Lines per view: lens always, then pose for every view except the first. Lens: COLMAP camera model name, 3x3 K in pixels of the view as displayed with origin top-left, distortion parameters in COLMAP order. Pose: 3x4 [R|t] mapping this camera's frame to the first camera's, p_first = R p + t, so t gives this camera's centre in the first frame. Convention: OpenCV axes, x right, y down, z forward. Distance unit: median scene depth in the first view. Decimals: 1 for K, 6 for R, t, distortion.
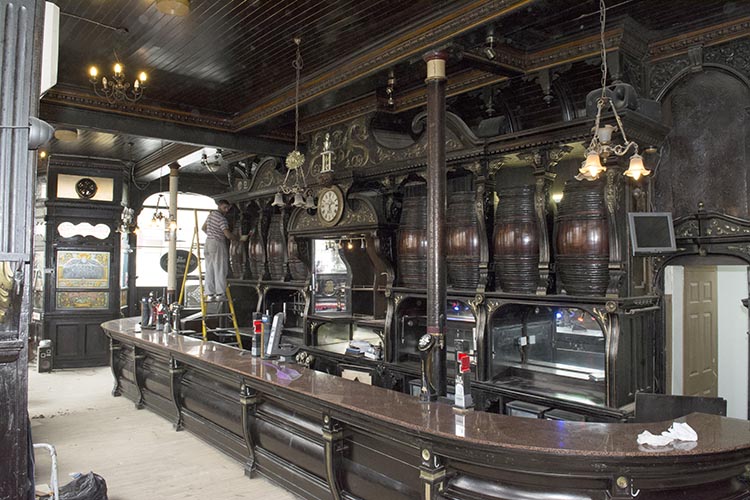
lens RADIAL K [[555.4, 0, 380.0], [0, 555.4, 247.3], [0, 0, 1]] dist [-0.044203, -0.008513]
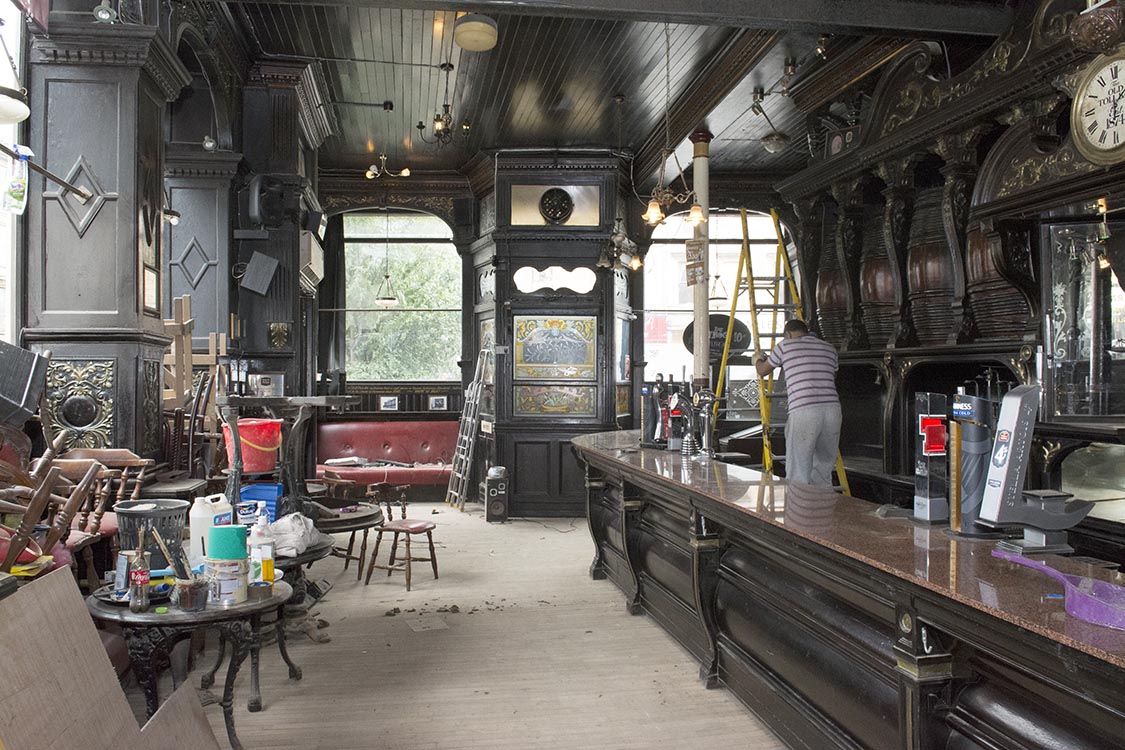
lens RADIAL K [[833.1, 0, 562.7], [0, 833.1, 373.8], [0, 0, 1]] dist [-0.044203, -0.008513]
pose [[0.858647, -0.010137, -0.512468, -0.100310], [0.024637, 0.999465, 0.021510, 0.057564], [0.511976, -0.031095, 0.858437, 0.293773]]
